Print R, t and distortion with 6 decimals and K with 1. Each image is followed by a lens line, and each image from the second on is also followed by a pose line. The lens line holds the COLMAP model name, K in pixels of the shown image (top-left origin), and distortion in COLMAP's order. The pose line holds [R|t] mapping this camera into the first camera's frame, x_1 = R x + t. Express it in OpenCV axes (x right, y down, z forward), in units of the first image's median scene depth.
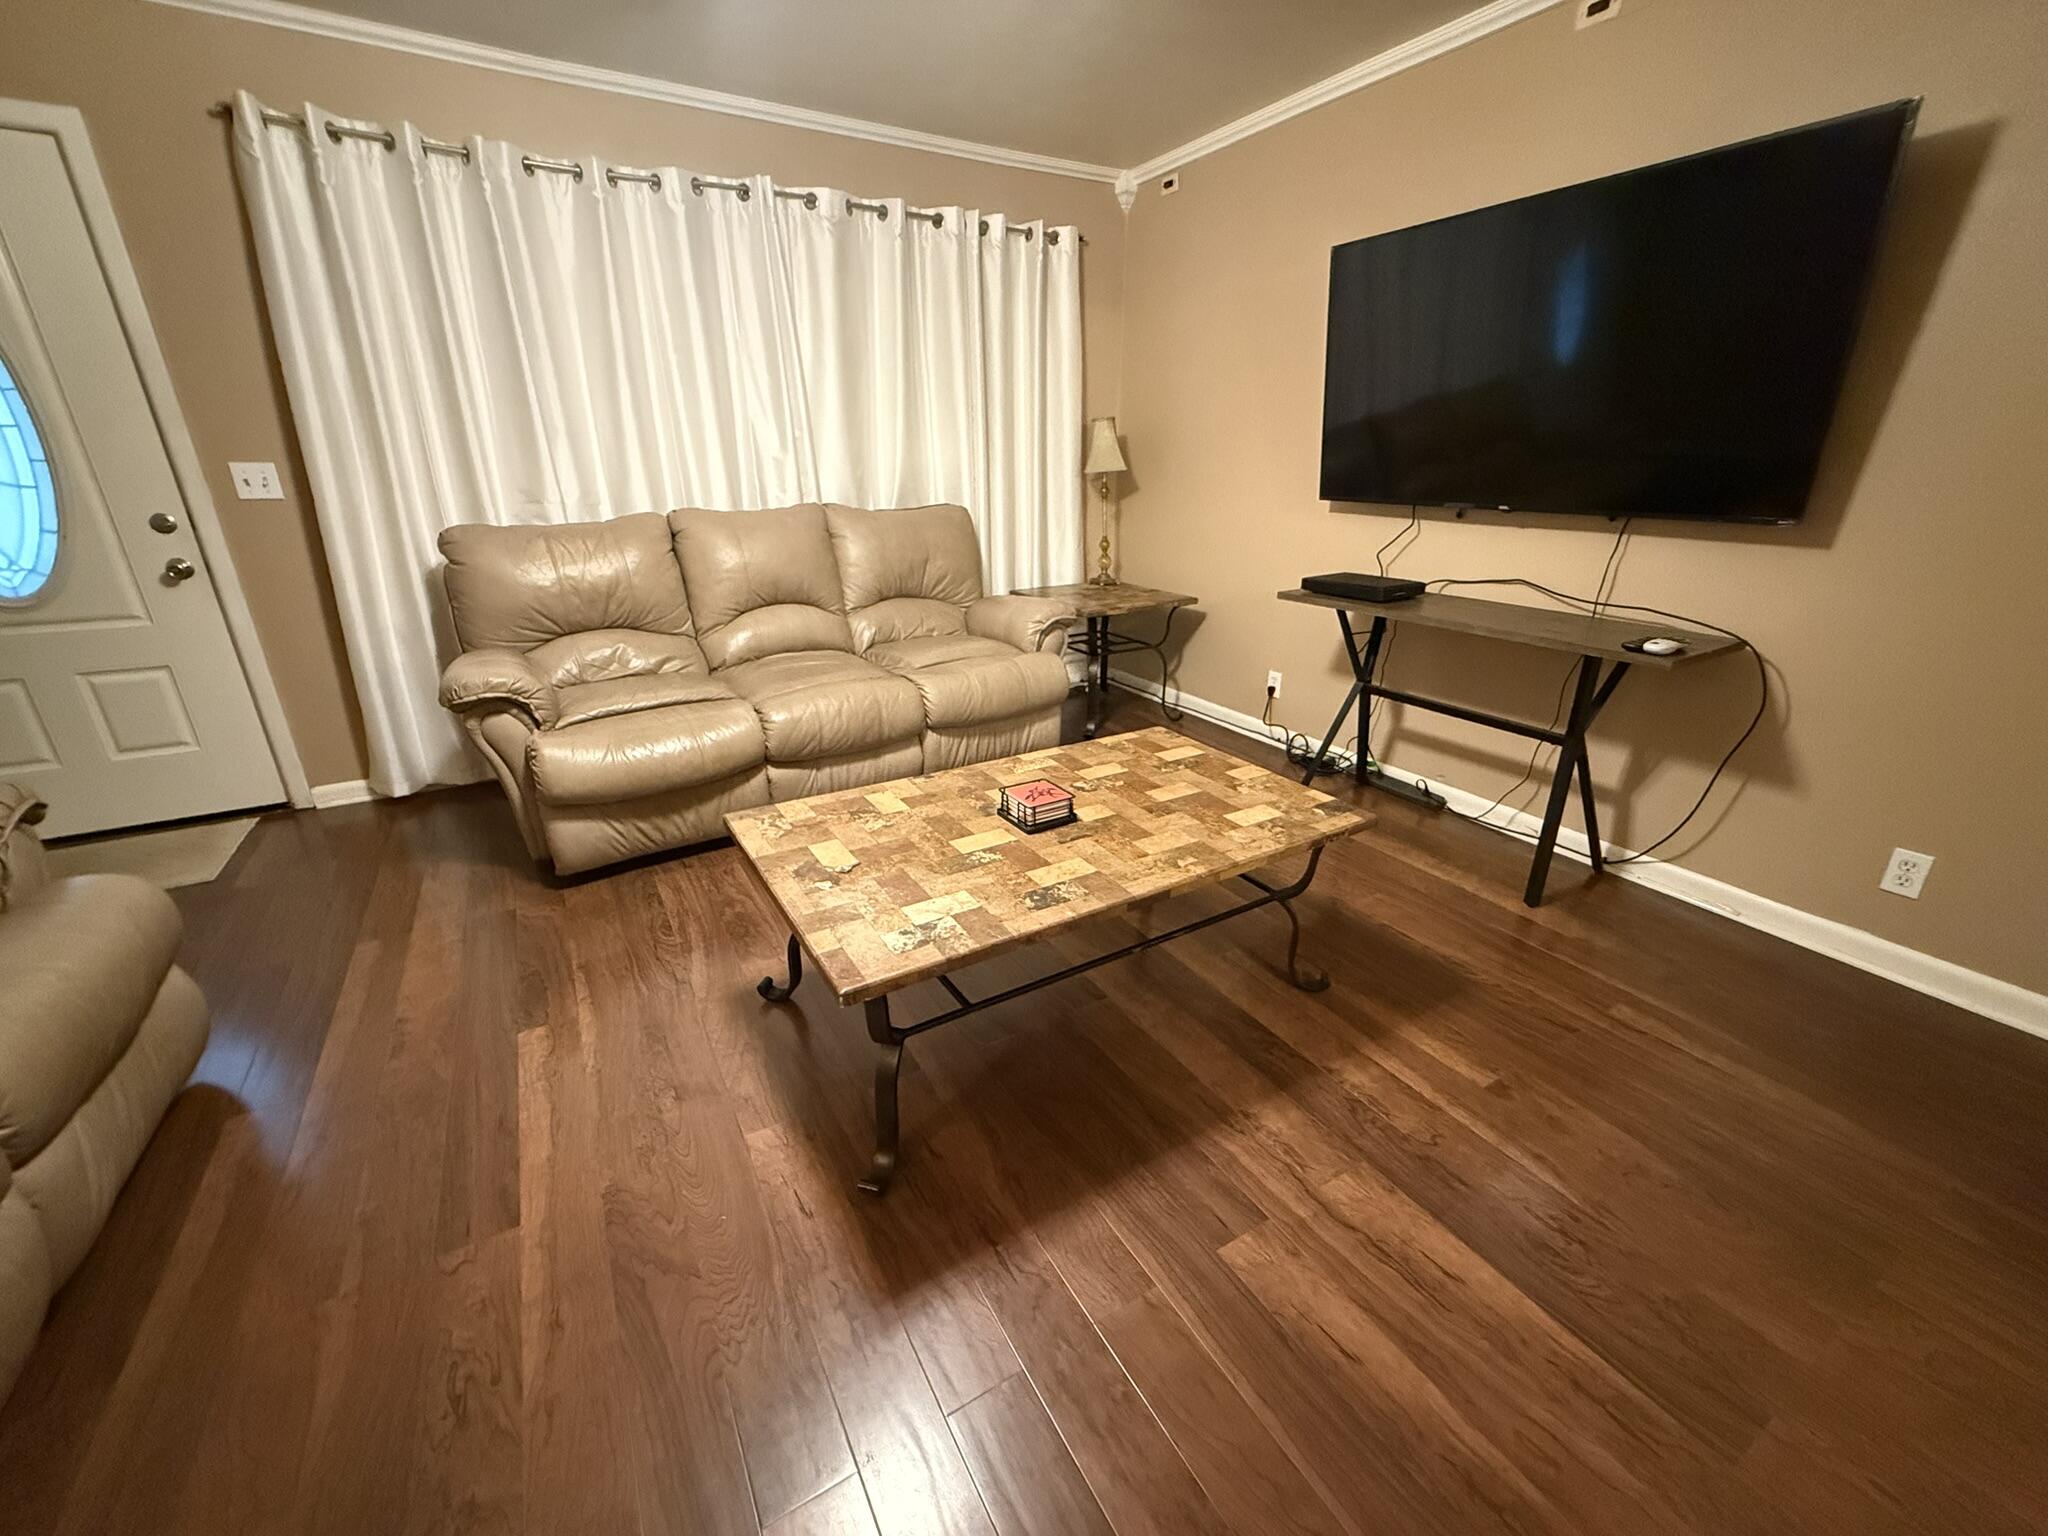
lens RADIAL K [[814.2, 0, 1011.7], [0, 814.2, 761.6], [0, 0, 1]] dist [0.002613, -0.000518]
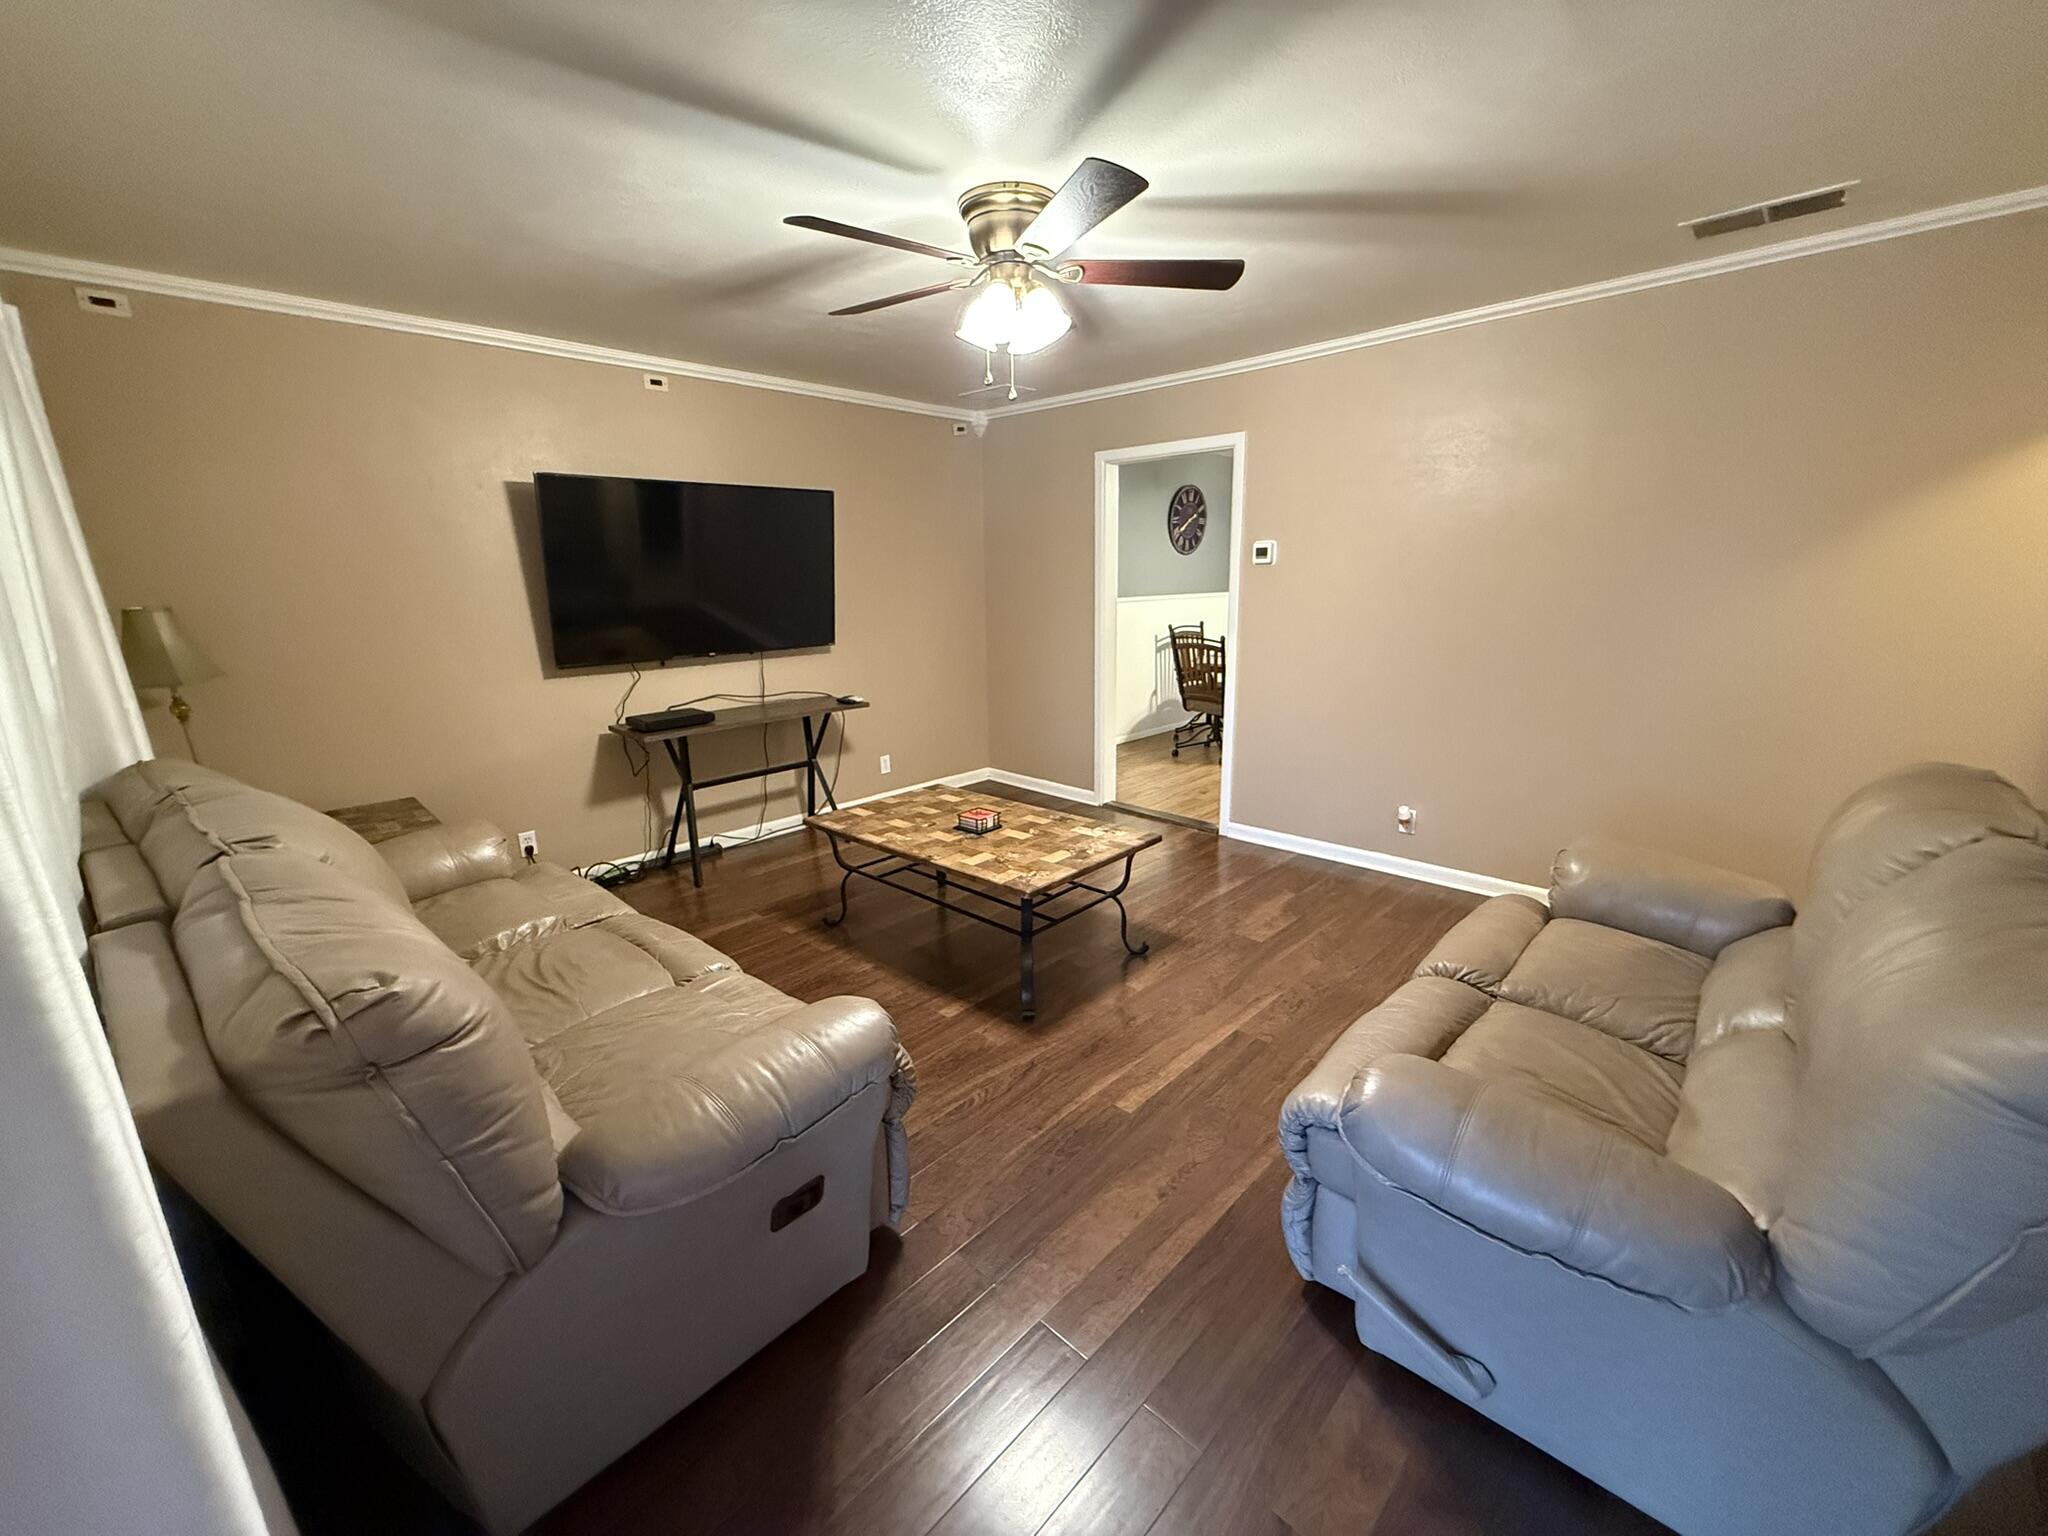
lens RADIAL K [[814.2, 0, 1009.0], [0, 814.2, 775.2], [0, 0, 1]] dist [0.002613, -0.000518]
pose [[-0.262251, -0.226978, 0.937926, -1.121792], [0.362891, 0.877406, 0.313799, -0.390732], [-0.894167, 0.422659, -0.147732, 0.801982]]
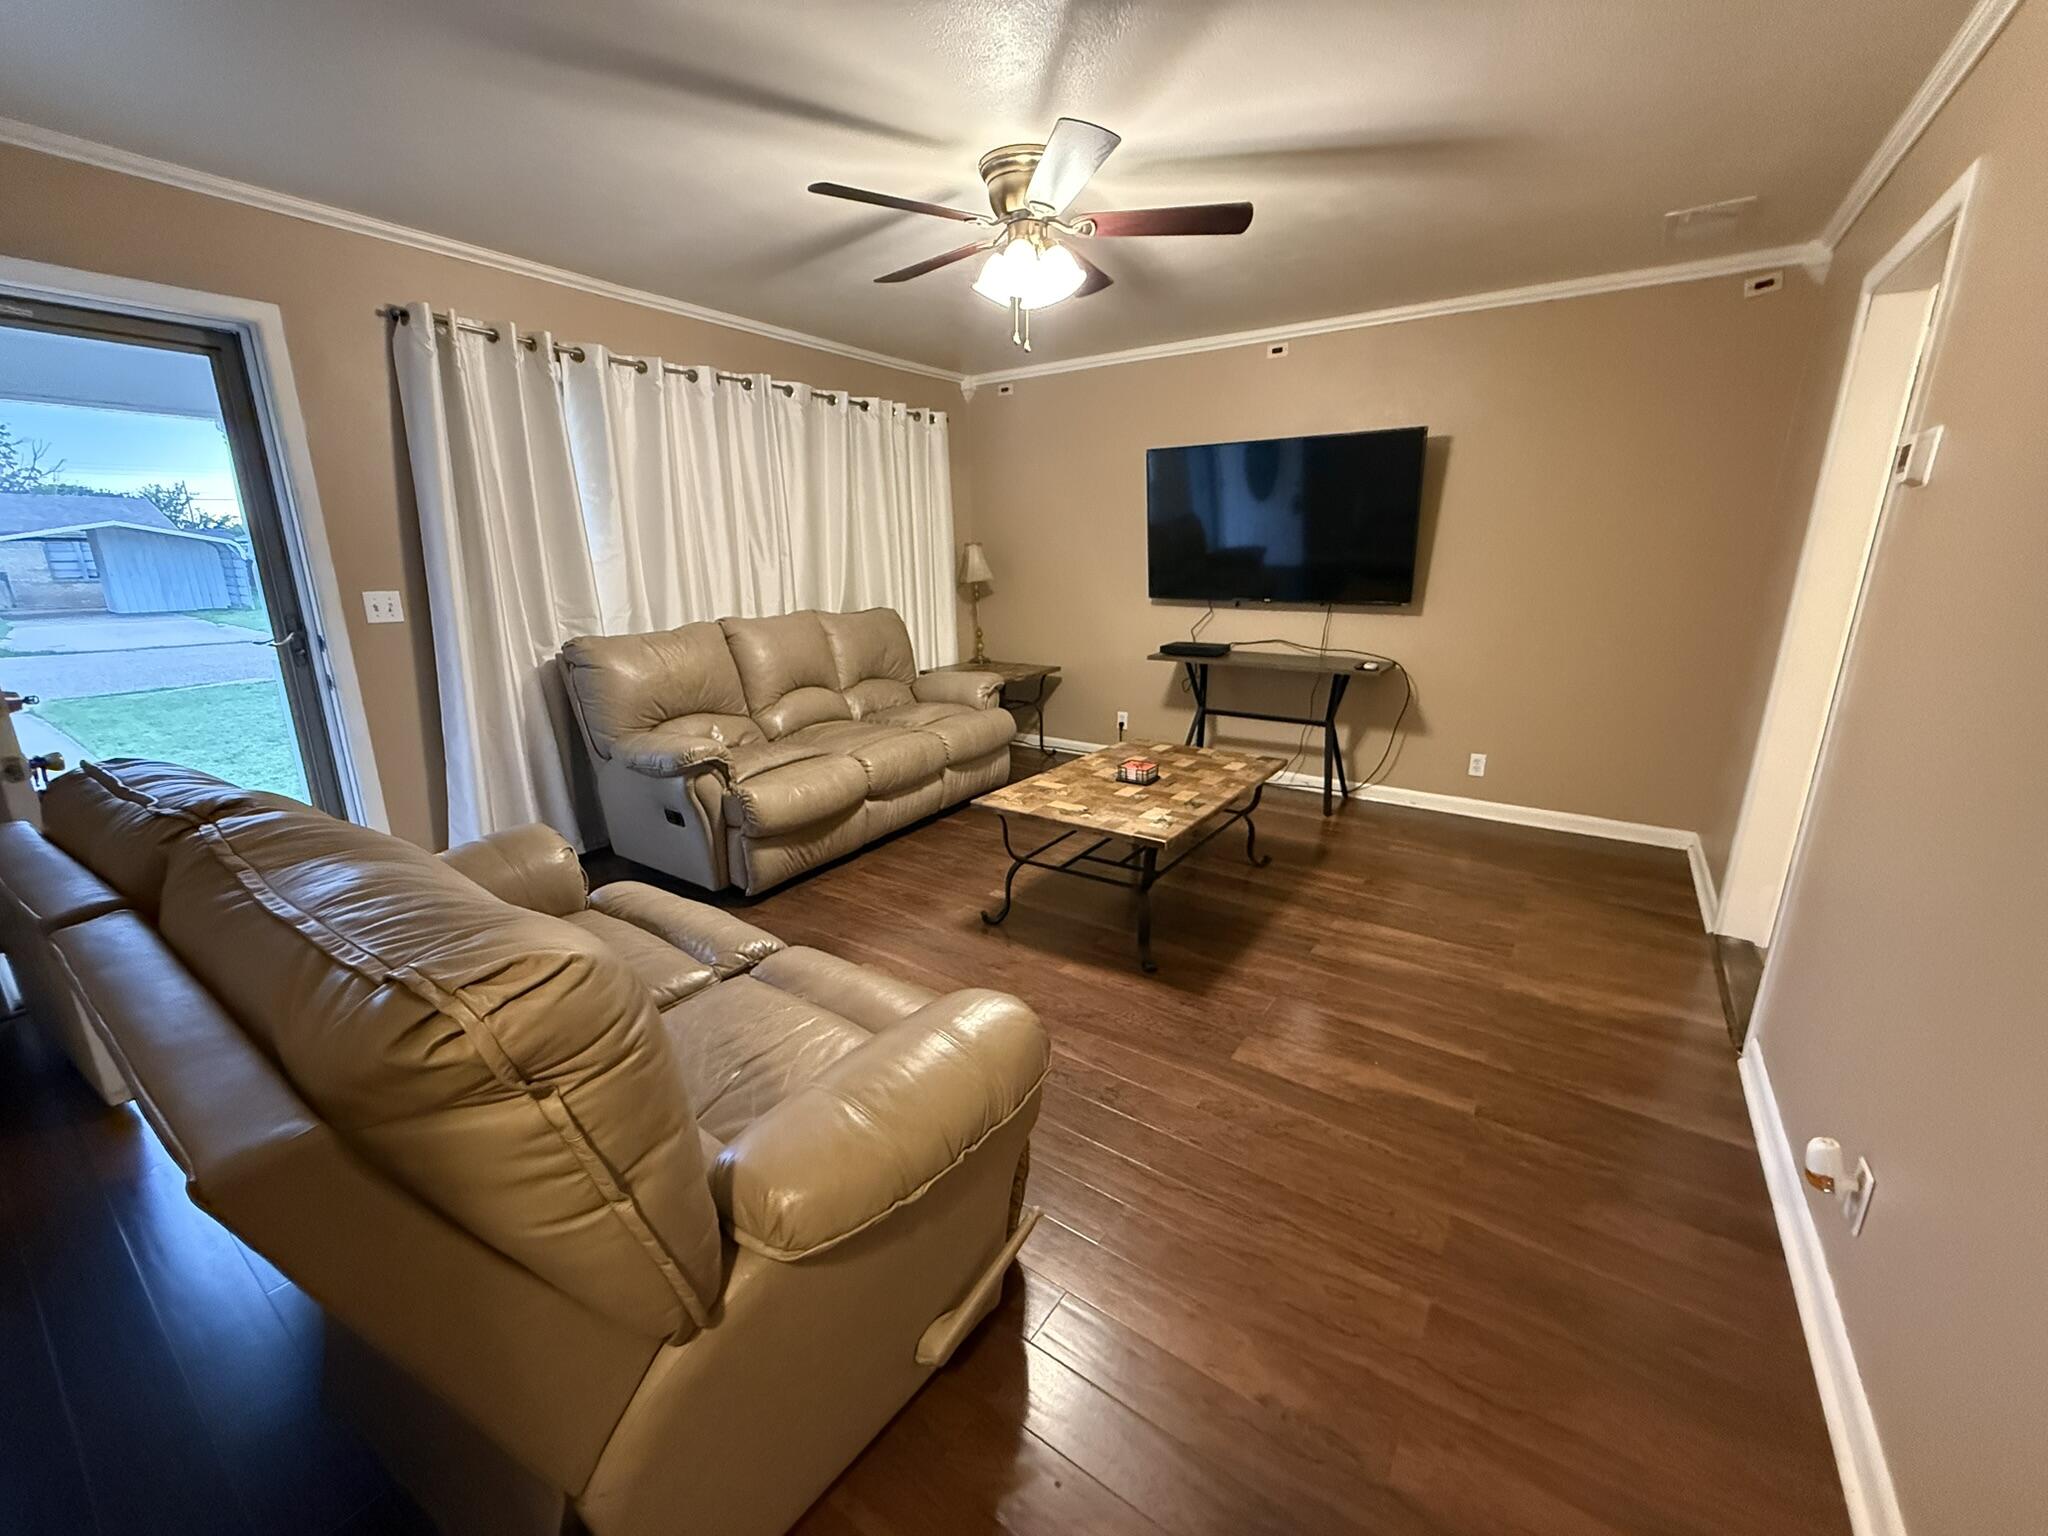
lens RADIAL K [[814.2, 0, 1005.7], [0, 814.2, 763.9], [0, 0, 1]] dist [0.002613, -0.000518]
pose [[0.913098, -0.106424, 0.393607, -0.635988], [0.148240, 0.985925, -0.077316, 0.088735], [-0.379839, 0.128945, 0.916022, -0.347895]]
